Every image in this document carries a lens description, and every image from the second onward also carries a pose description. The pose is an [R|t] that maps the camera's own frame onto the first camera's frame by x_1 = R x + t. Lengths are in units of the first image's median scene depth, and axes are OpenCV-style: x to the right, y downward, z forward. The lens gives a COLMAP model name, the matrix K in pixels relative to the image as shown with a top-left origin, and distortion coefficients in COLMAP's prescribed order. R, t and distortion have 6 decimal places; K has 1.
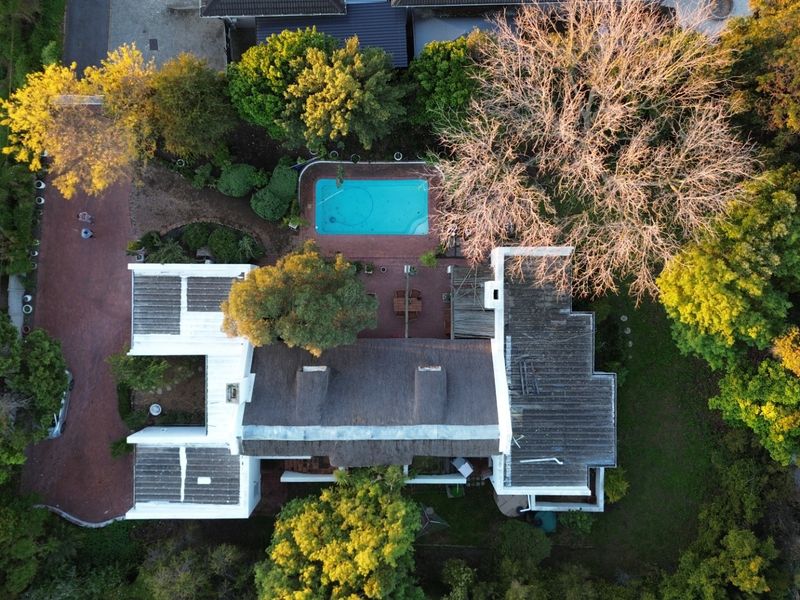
lens RADIAL K [[749.6, 0, 401.0], [0, 749.6, 297.4], [0, 0, 1]] dist [0.093391, -0.132619]
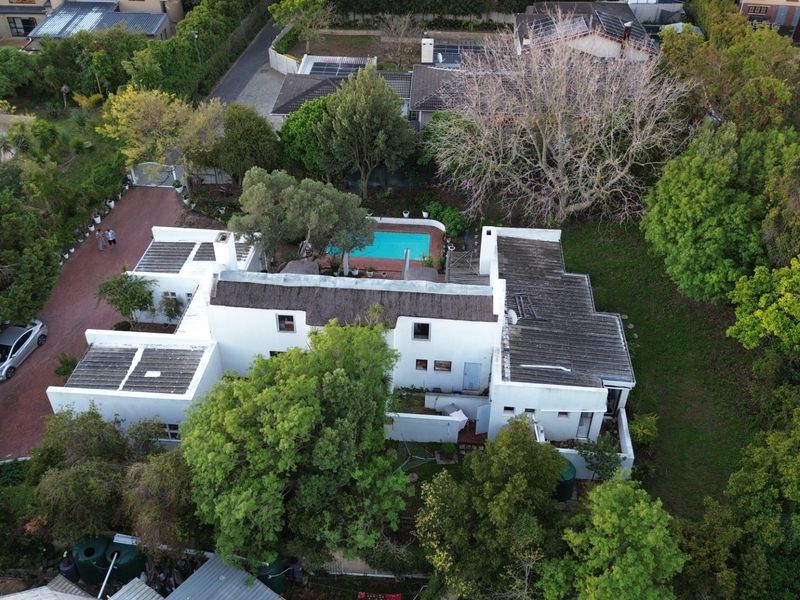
lens RADIAL K [[749.6, 0, 401.0], [0, 749.6, 297.4], [0, 0, 1]] dist [0.093391, -0.132619]
pose [[0.996799, 0.053693, -0.059240, 0.066947], [-0.079666, 0.604316, -0.792752, 0.850398], [-0.006766, 0.794933, 0.606659, 0.409541]]
